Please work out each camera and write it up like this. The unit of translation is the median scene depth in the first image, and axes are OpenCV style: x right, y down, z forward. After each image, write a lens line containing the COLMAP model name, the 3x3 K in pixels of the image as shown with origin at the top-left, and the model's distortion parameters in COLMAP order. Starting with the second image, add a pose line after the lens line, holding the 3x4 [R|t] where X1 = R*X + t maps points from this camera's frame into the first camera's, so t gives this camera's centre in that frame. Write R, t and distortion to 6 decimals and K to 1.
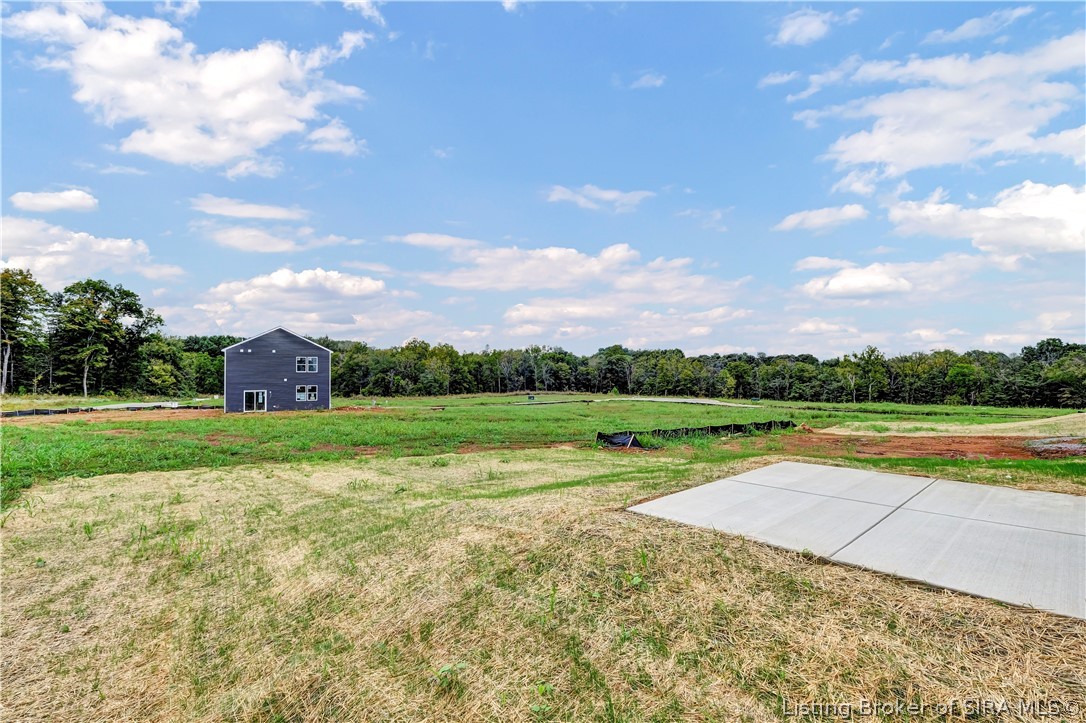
lens RADIAL K [[487.6, 0, 541.4], [0, 487.6, 361.3], [0, 0, 1]] dist [-0.000204, -0.000192]
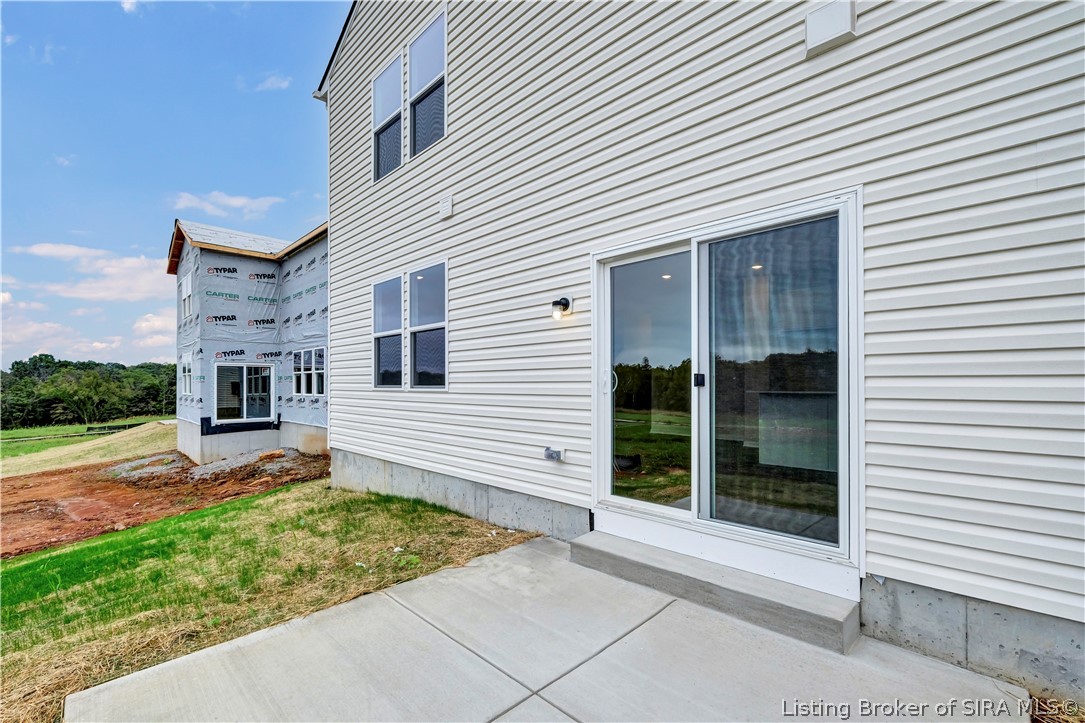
lens RADIAL K [[487.2, 0, 535.9], [0, 487.2, 376.6], [0, 0, 1]] dist [-0.000204, -0.000192]
pose [[0.999889, -0.014662, 0.002593, 0.732141], [0.014597, 0.999618, 0.023461, -0.003751], [-0.002936, -0.023421, 0.999721, 0.011002]]
